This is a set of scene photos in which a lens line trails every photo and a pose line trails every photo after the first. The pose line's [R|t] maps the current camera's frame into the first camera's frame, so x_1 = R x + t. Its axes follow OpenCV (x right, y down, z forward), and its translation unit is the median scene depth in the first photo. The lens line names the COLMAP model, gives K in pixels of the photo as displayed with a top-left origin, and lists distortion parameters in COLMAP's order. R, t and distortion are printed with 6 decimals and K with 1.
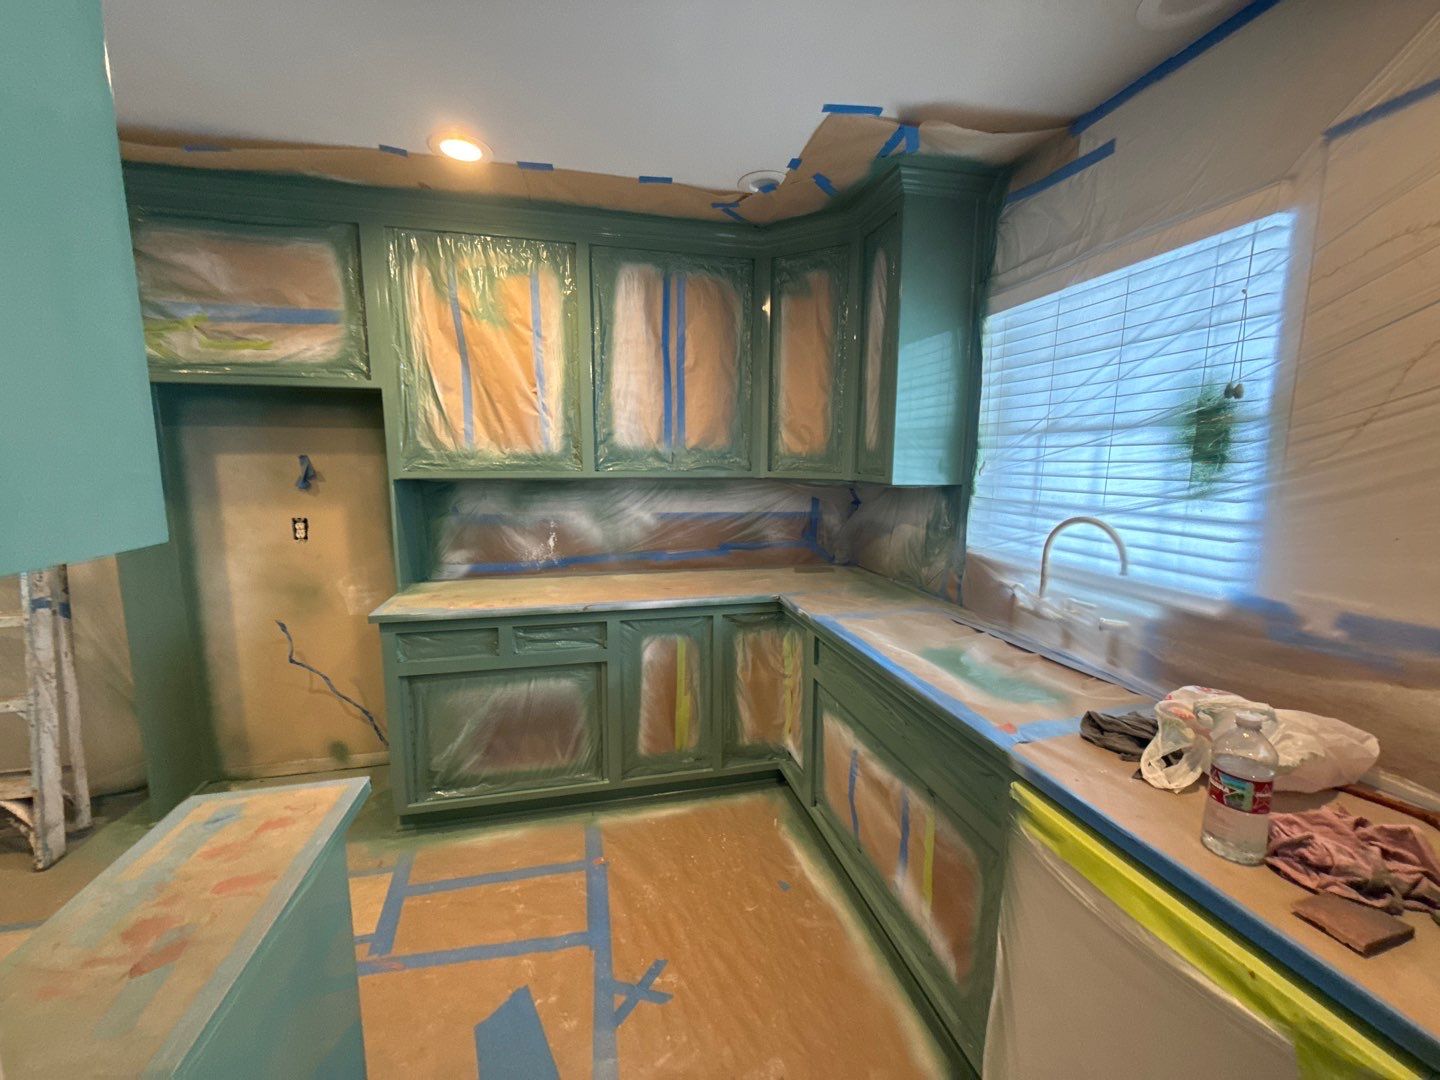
lens RADIAL K [[576.9, 0, 720.0], [0, 576.9, 540.0], [0, 0, 1]] dist [0.000117, 0.000262]
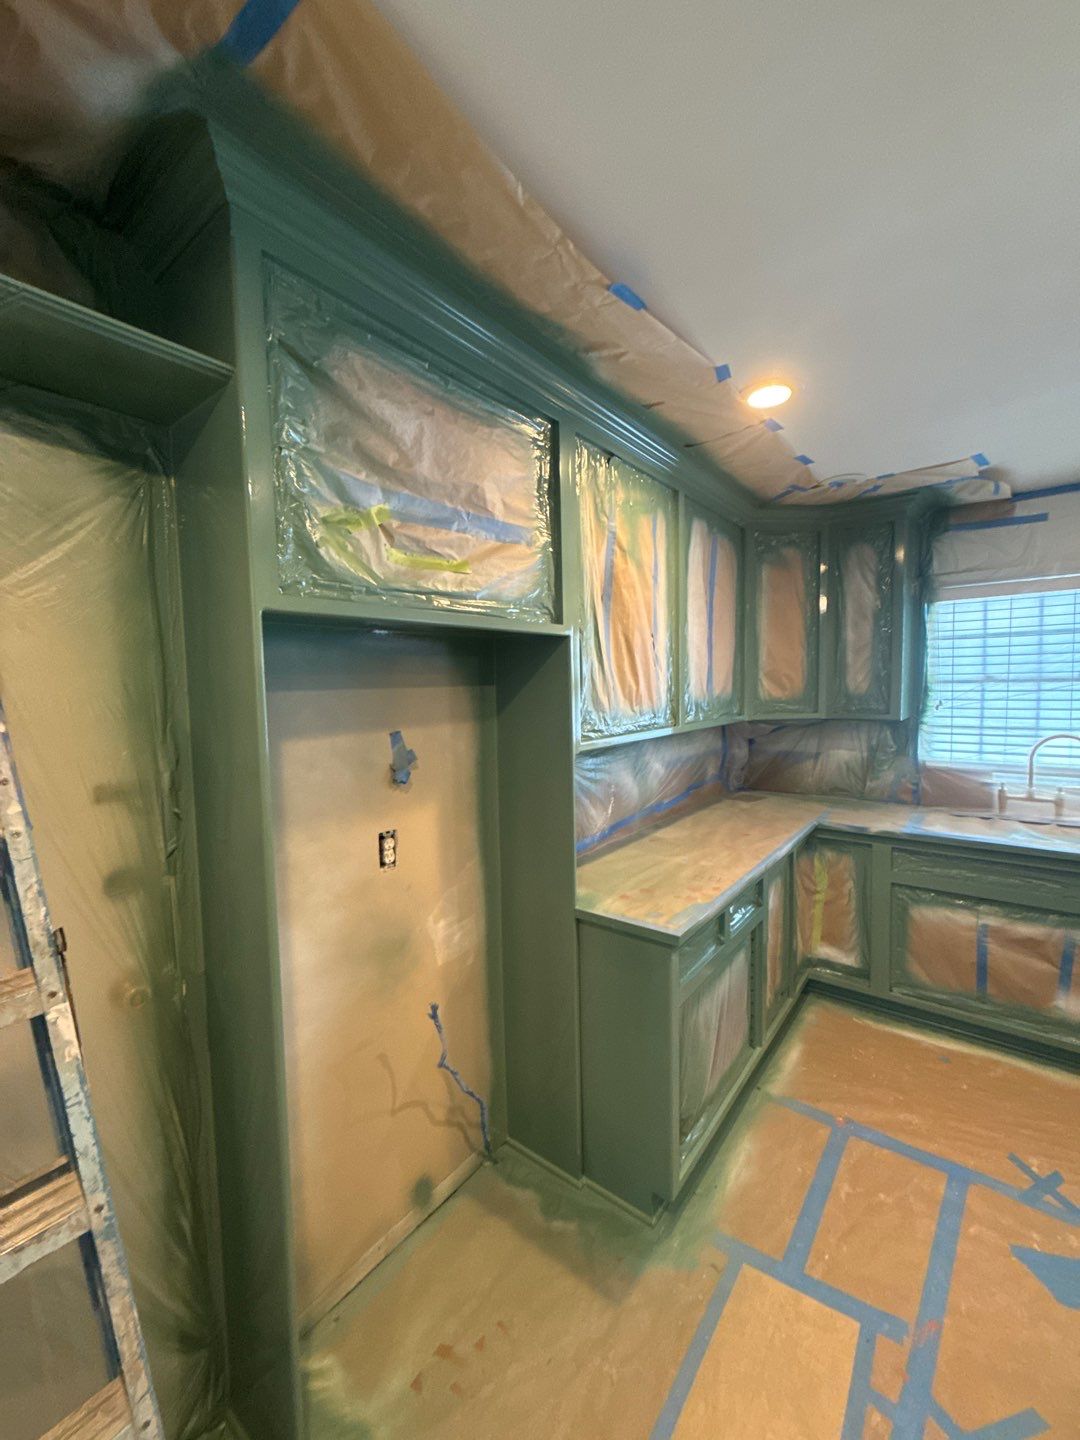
lens RADIAL K [[576.9, 0, 540.0], [0, 576.9, 720.0], [0, 0, 1]] dist [0.000117, 0.000262]
pose [[0.782481, -0.061811, 0.619599, -1.132595], [0.111687, 0.992855, -0.042001, -0.131034], [-0.612576, 0.102067, 0.783794, 0.459831]]
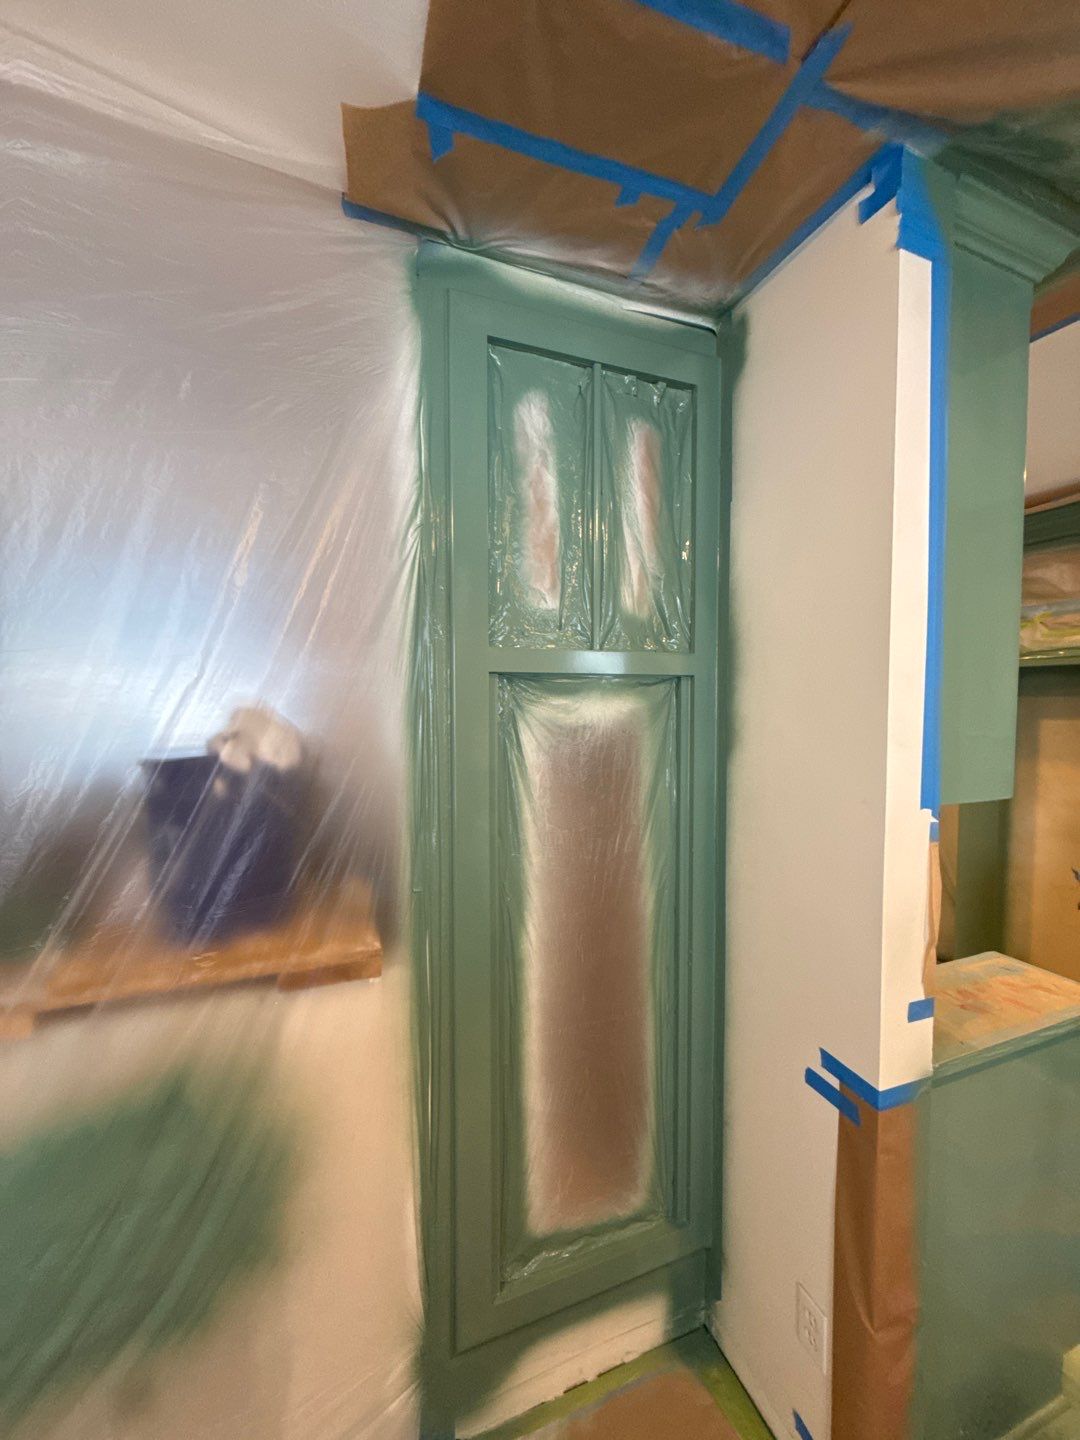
lens RADIAL K [[576.9, 0, 540.0], [0, 576.9, 720.0], [0, 0, 1]] dist [0.000117, 0.000262]
pose [[0.144496, 0.035729, -0.988860, 0.202207], [-0.141288, 0.989853, 0.015119, -0.017232], [0.979366, 0.137529, 0.148078, -0.244305]]
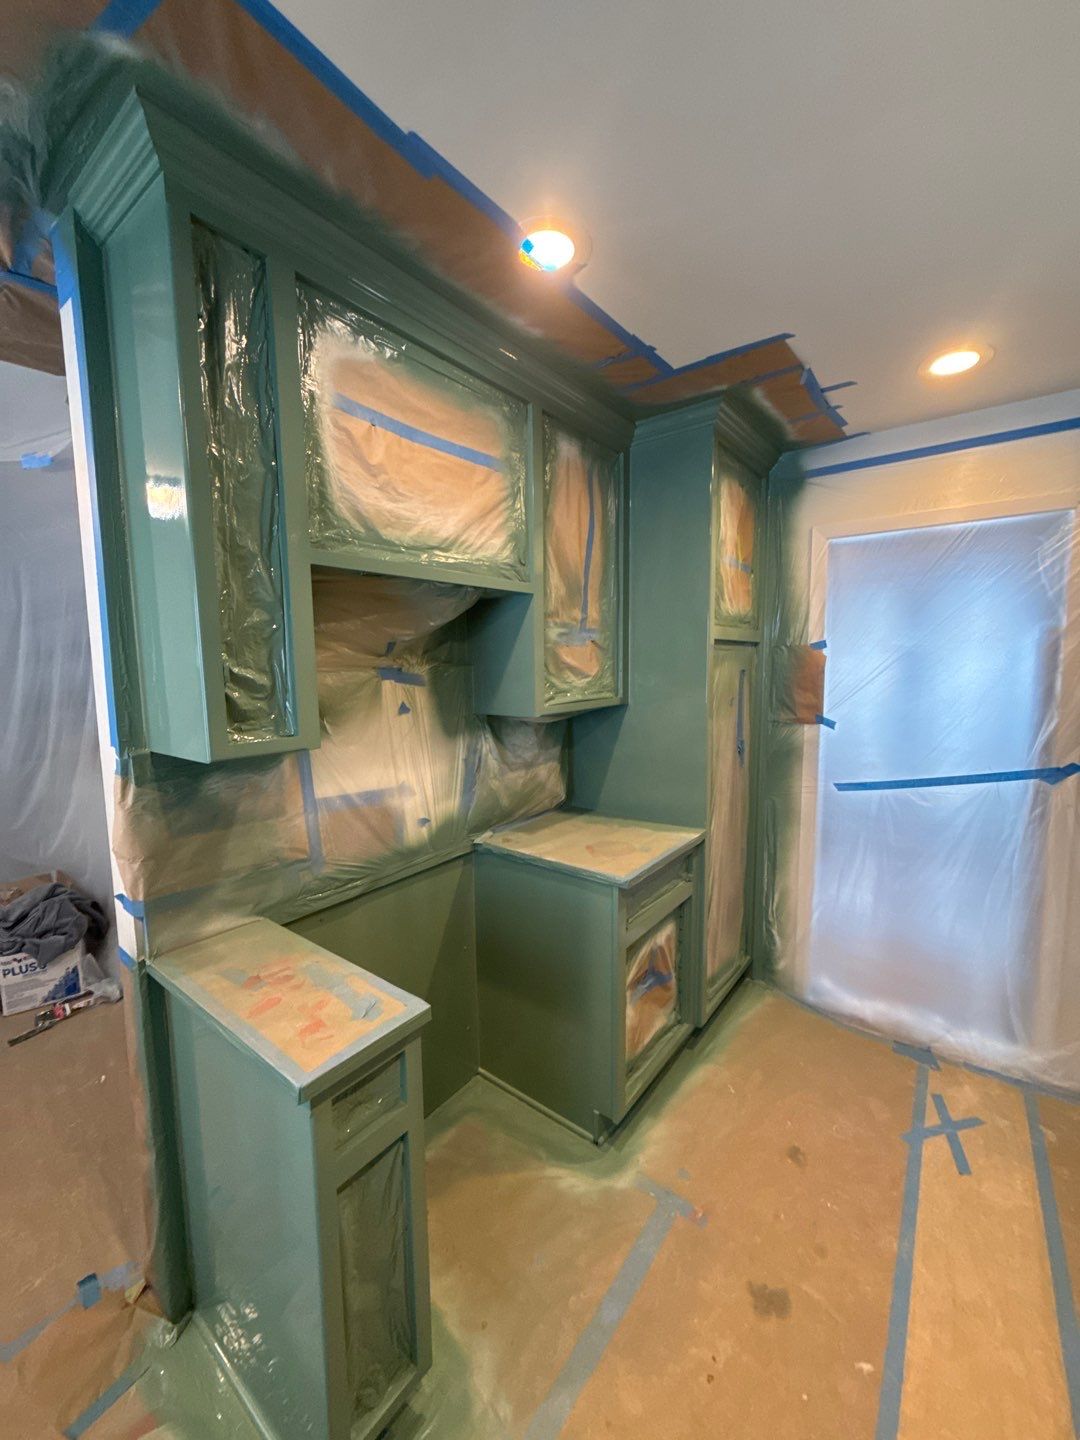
lens RADIAL K [[576.9, 0, 540.0], [0, 576.9, 720.0], [0, 0, 1]] dist [0.000117, 0.000262]
pose [[-0.777709, 0.072265, -0.624457, -0.174136], [-0.081426, 0.973421, 0.214057, -0.157231], [0.623329, 0.217321, -0.751154, 0.796468]]
